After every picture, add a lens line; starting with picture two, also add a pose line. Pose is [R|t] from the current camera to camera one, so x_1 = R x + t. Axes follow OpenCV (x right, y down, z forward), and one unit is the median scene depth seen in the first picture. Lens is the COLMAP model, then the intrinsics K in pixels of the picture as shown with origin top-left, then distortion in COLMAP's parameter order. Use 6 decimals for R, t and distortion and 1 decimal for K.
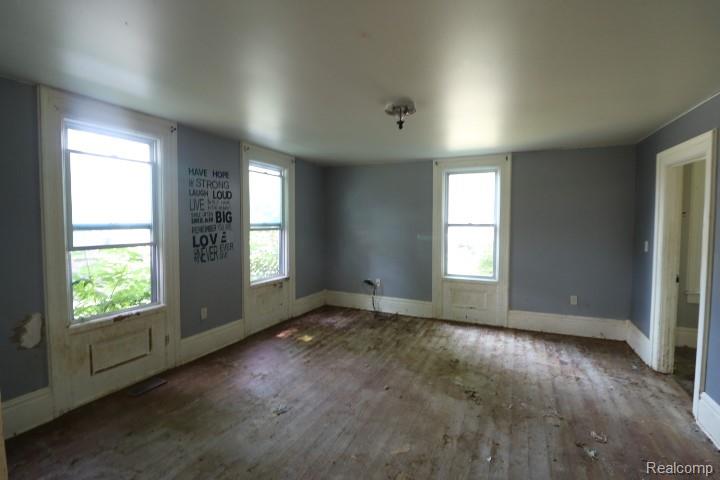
lens RADIAL K [[333.5, 0, 360.0], [0, 333.5, 240.0], [0, 0, 1]] dist [-0.011678, -0.000961]
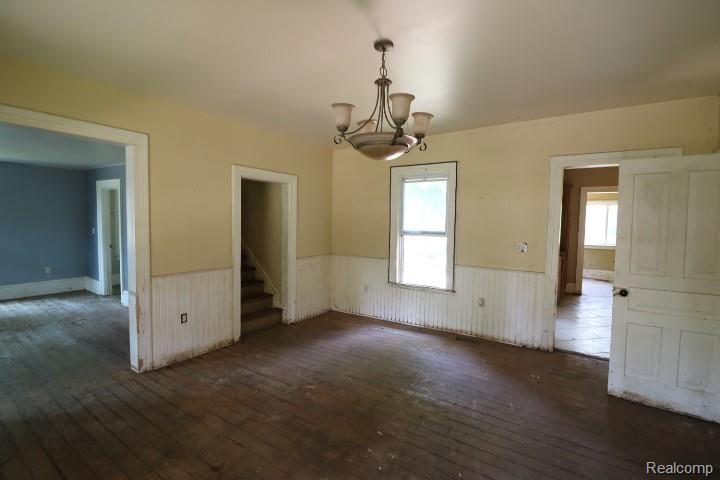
lens RADIAL K [[333.5, 0, 360.0], [0, 333.5, 240.0], [0, 0, 1]] dist [-0.011678, -0.000961]
pose [[0.155912, -0.042853, 0.986841, -0.667584], [0.042408, 0.998428, 0.036656, 0.062072], [-0.986860, 0.036135, 0.157484, -0.693280]]
